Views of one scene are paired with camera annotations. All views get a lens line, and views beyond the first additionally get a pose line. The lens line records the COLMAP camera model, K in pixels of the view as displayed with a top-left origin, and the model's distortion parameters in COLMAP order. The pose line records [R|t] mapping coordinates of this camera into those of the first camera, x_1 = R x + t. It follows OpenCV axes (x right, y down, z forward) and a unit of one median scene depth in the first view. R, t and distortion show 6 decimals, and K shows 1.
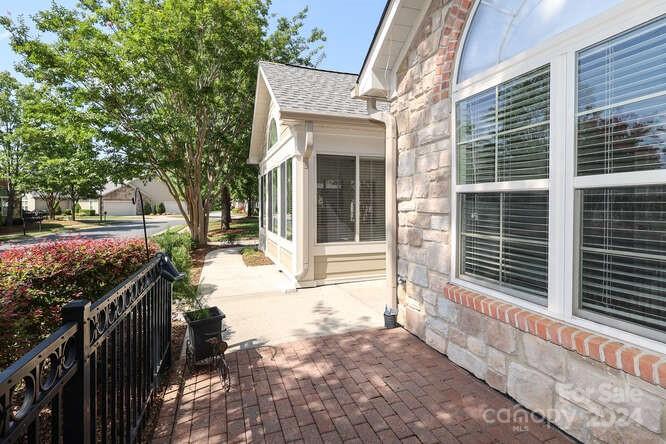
lens RADIAL K [[326.1, 0, 333.2], [0, 326.1, 205.9], [0, 0, 1]] dist [-0.000065, -0.000026]
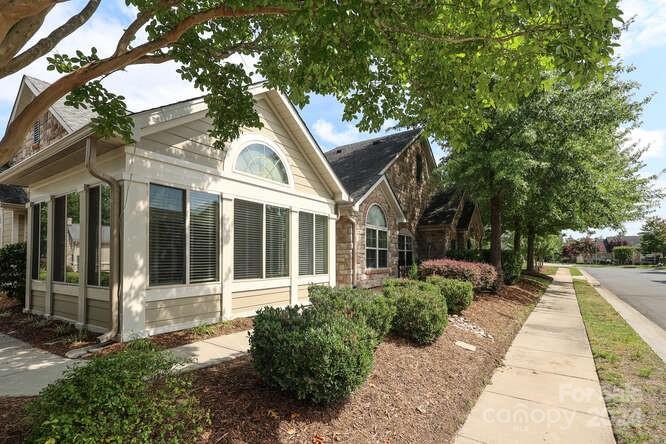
lens RADIAL K [[325.7, 0, 332.6], [0, 325.7, 255.7], [0, 0, 1]] dist [-0.000113, -0.000047]
pose [[-0.593202, 0.006220, 0.805030, -2.751487], [0.003147, 0.999980, -0.005407, 0.071825], [-0.805047, -0.000673, -0.593210, 3.825199]]
